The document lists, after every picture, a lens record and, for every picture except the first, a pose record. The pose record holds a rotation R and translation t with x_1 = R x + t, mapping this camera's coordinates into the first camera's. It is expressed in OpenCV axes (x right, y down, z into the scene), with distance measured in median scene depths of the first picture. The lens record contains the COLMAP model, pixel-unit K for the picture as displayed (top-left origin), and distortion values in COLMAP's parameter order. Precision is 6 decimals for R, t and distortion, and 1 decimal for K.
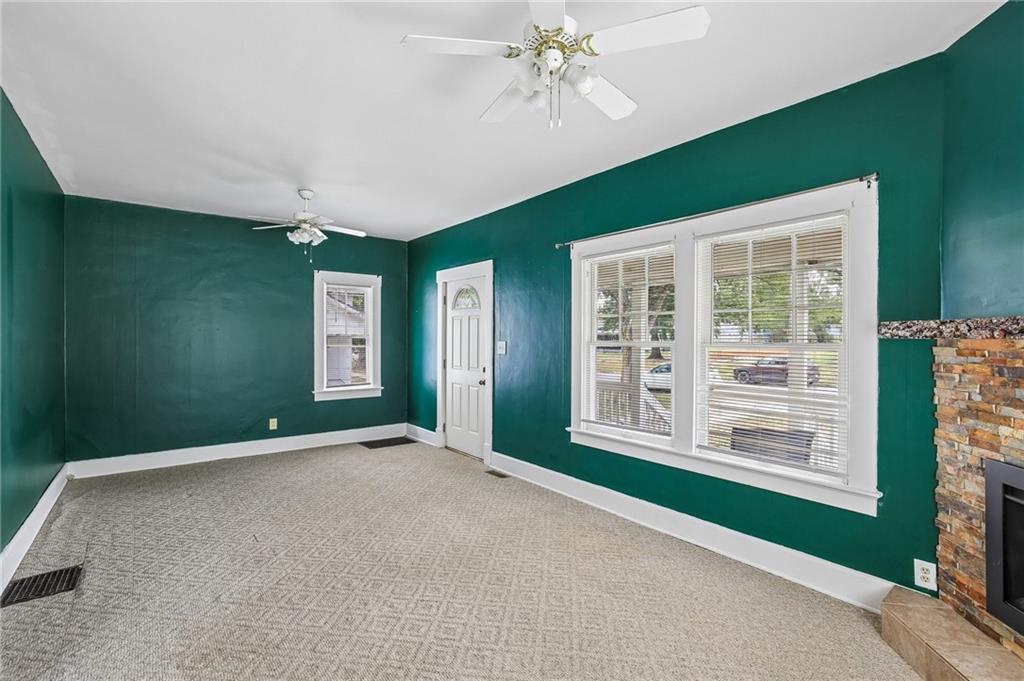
lens RADIAL K [[474.1, 0, 512.9], [0, 474.1, 339.5], [0, 0, 1]] dist [0.000800, 0.000116]
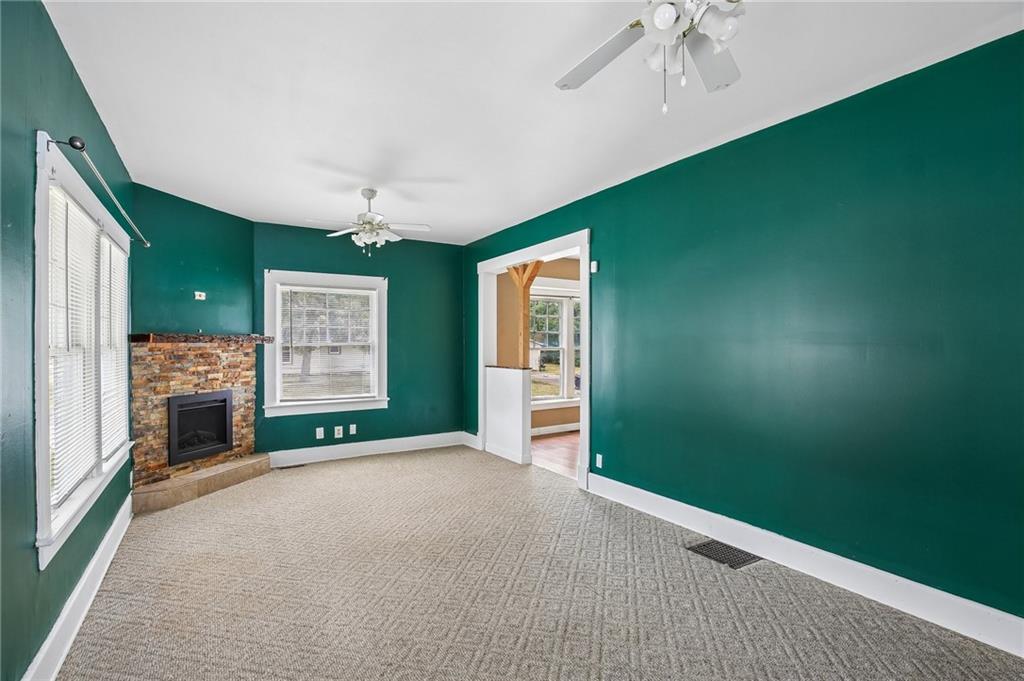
lens RADIAL K [[474.1, 0, 511.2], [0, 474.1, 343.2], [0, 0, 1]] dist [0.000800, 0.000116]
pose [[-0.995175, -0.006516, 0.097903, -0.759962], [-0.006636, 0.999978, -0.000904, -0.008605], [-0.097895, -0.001549, -0.995196, 2.906919]]
